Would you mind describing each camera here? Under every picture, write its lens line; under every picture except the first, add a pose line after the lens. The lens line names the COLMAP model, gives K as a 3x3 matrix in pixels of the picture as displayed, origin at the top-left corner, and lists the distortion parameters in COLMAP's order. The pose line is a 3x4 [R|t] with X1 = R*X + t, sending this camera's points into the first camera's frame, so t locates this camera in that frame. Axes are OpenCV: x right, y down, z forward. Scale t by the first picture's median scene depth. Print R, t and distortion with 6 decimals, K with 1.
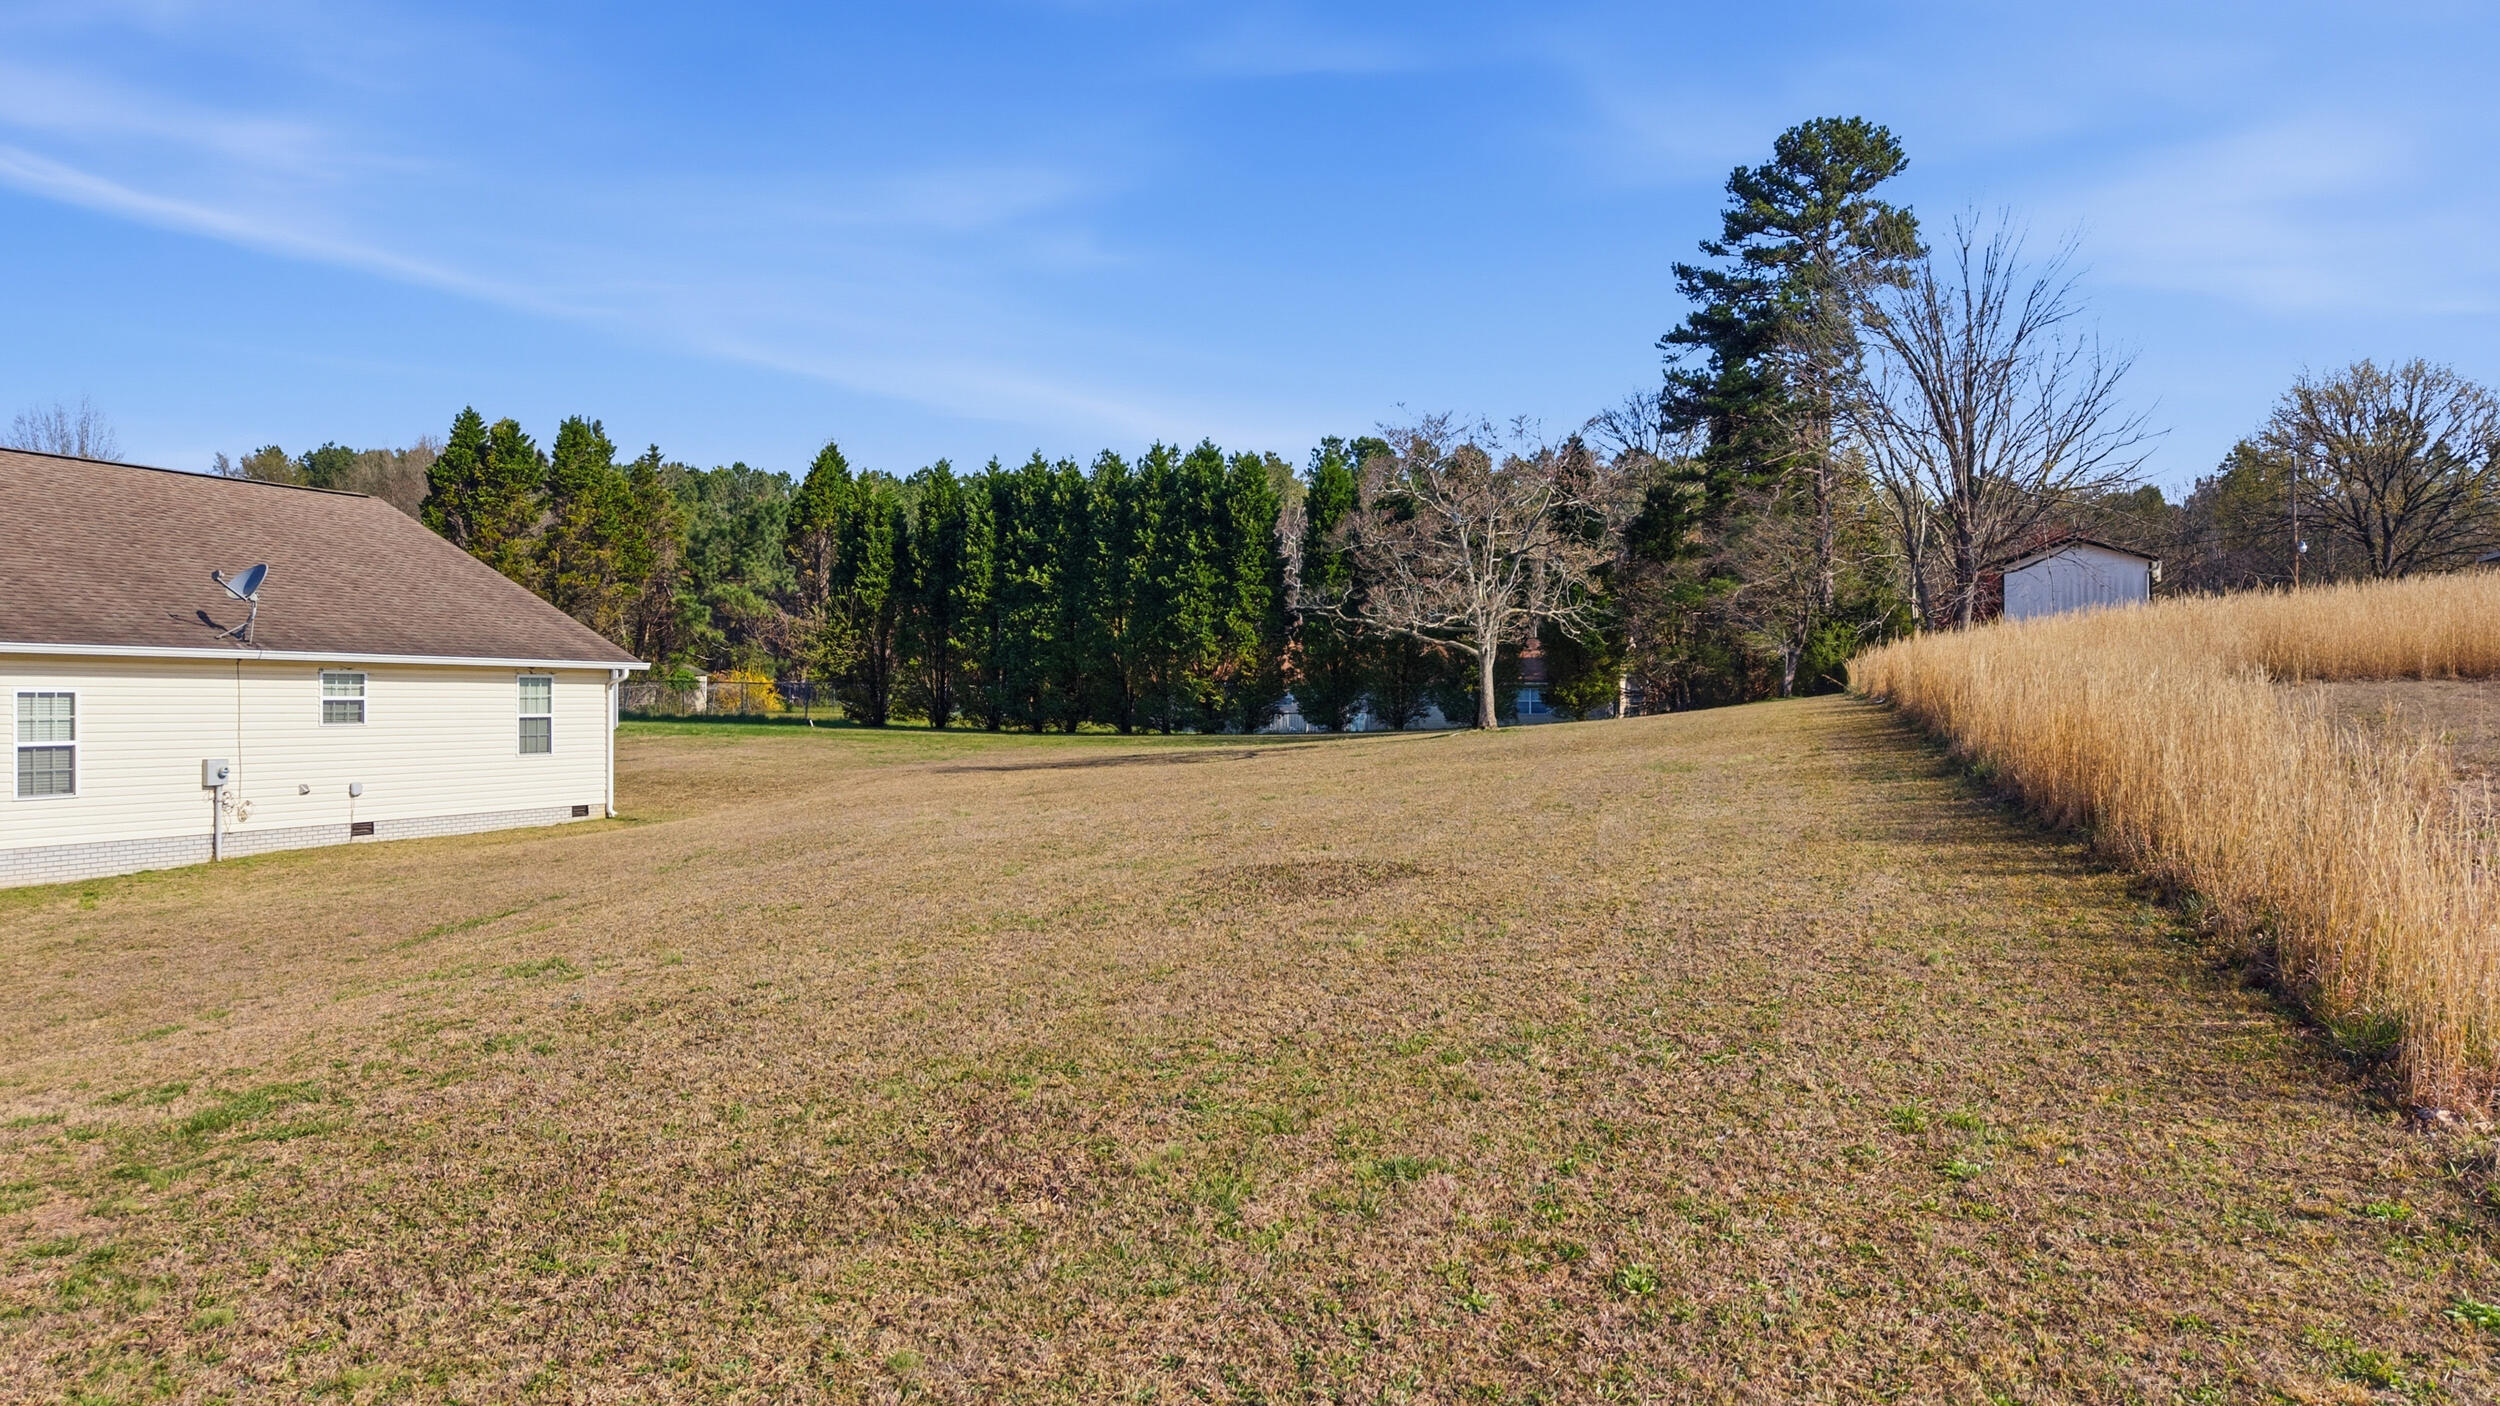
lens RADIAL K [[1702.9, 0, 1250.0], [0, 1702.9, 703.0], [0, 0, 1]] dist [0.184496, -0.250718]
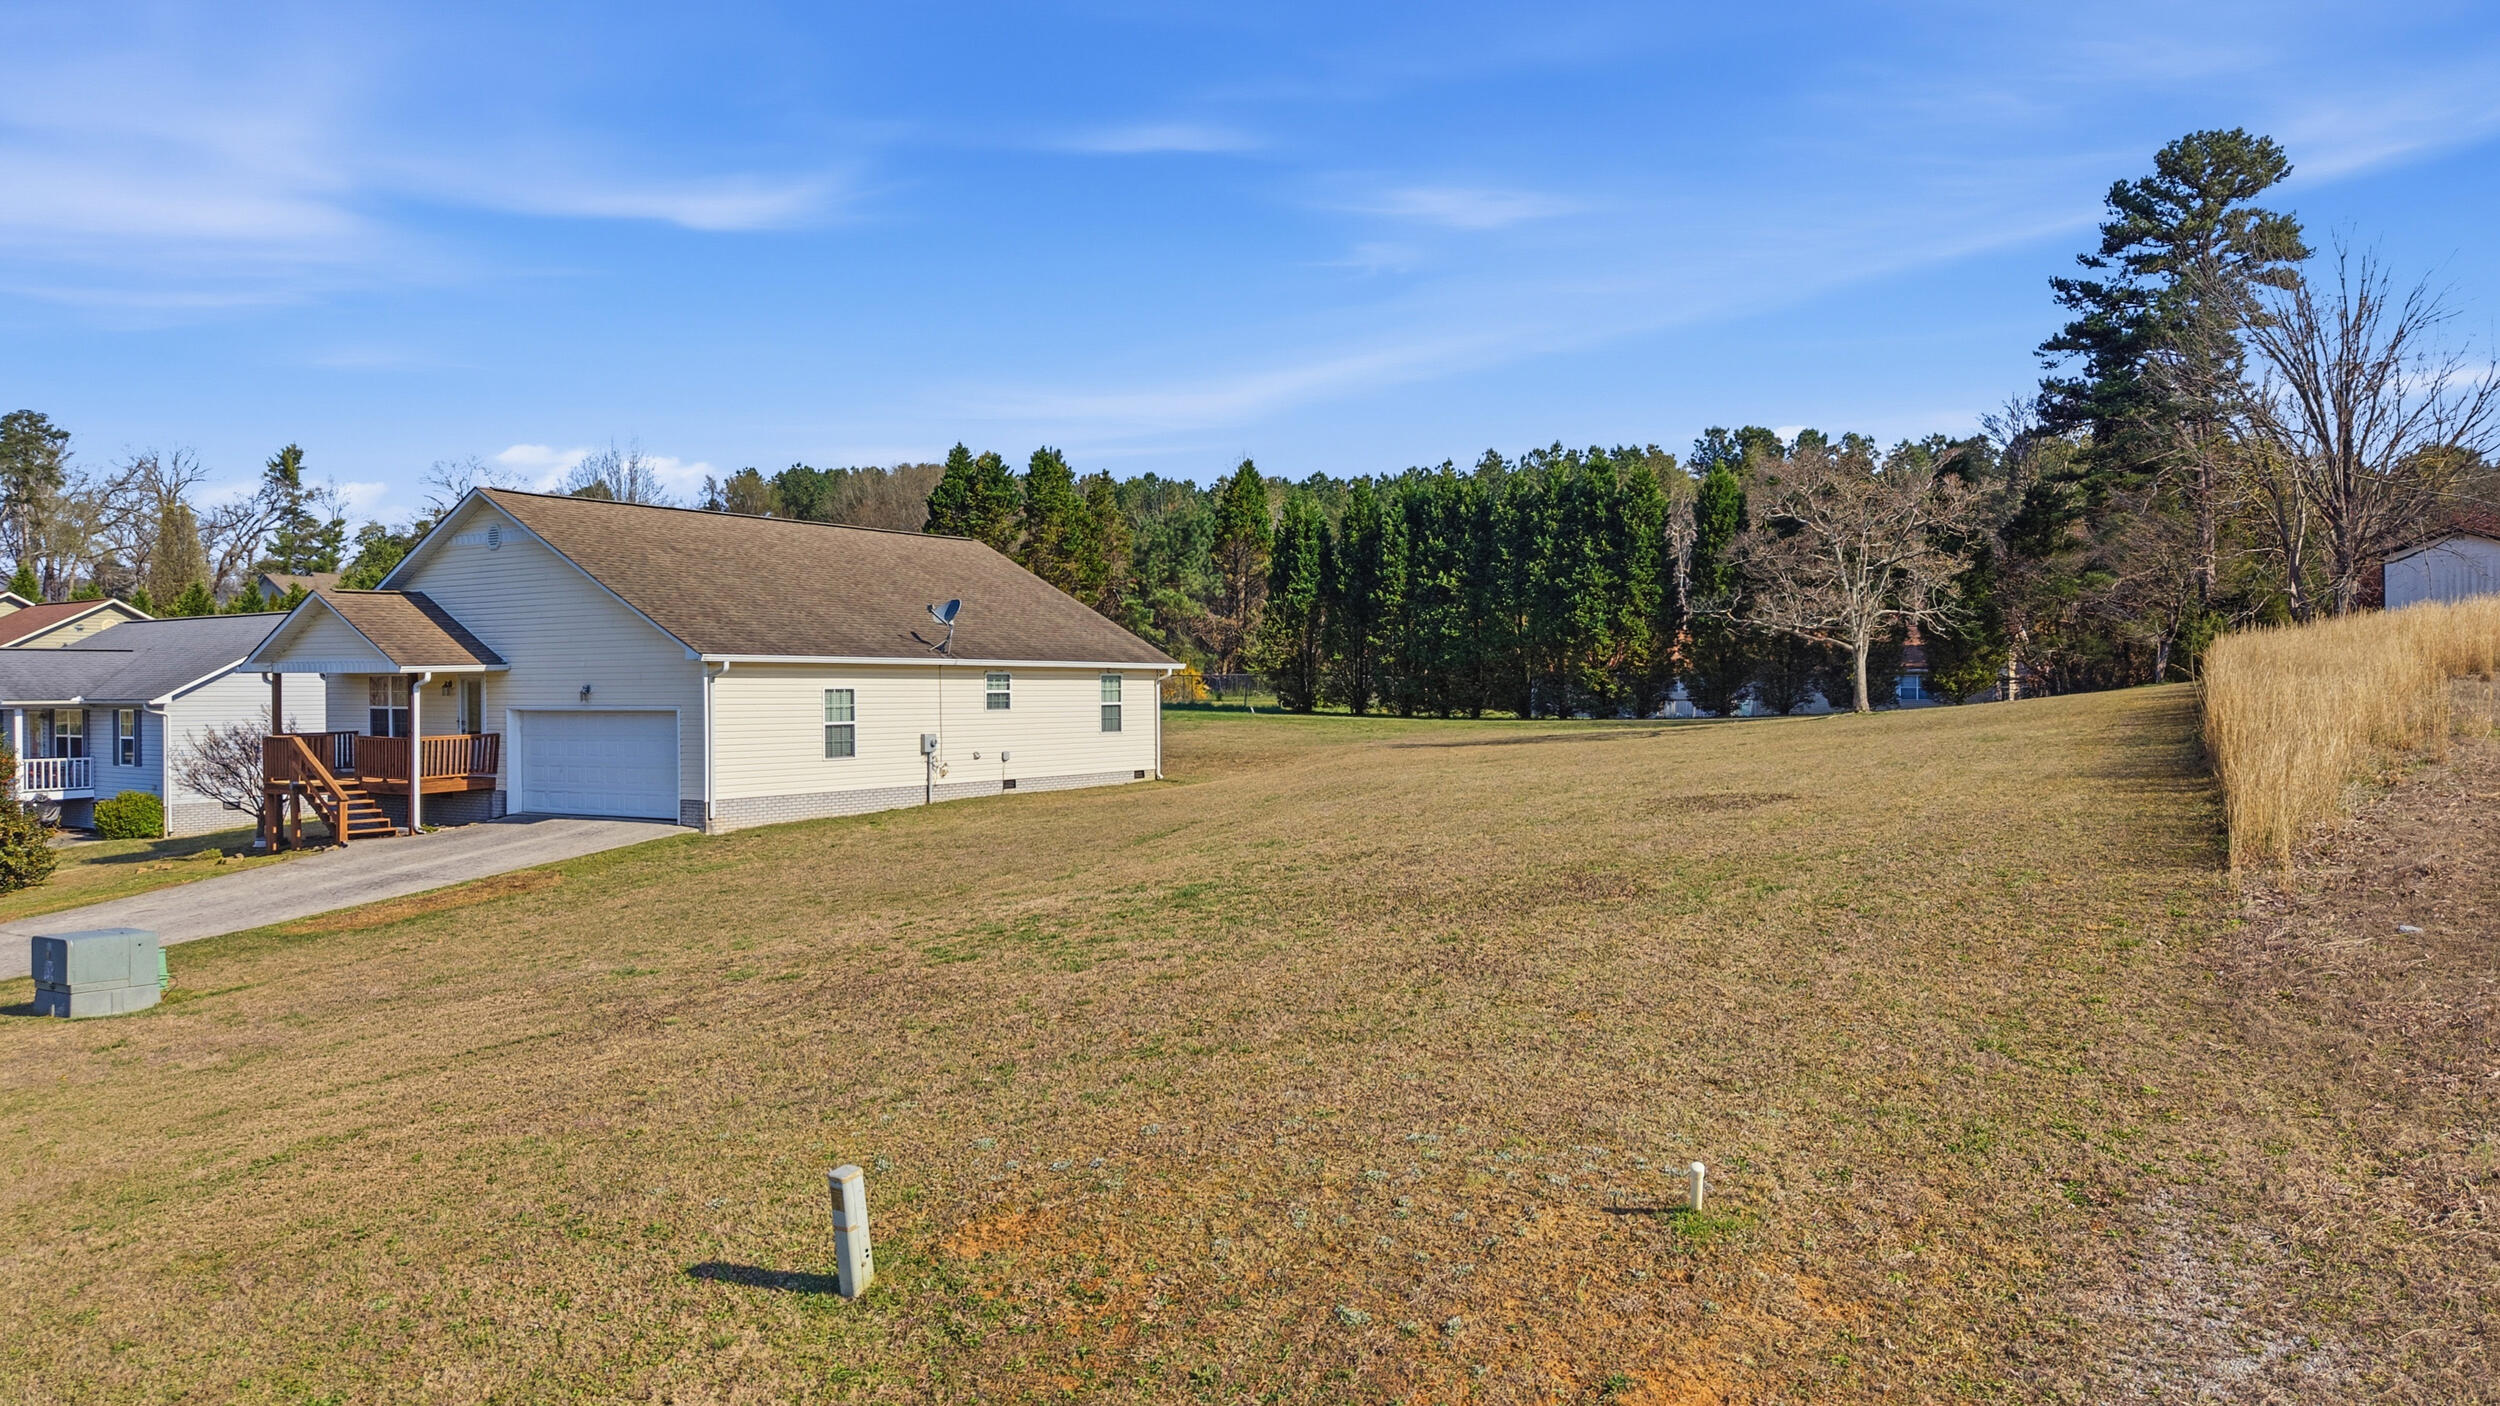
lens RADIAL K [[1702.7, 0, 1250.0], [0, 1702.7, 703.0], [0, 0, 1]] dist [0.034754, -0.006511]
pose [[0.976635, -0.003795, -0.214871, -0.011026], [0.005334, 0.999964, 0.006583, -0.000773], [0.214839, -0.007576, 0.976620, -0.140583]]
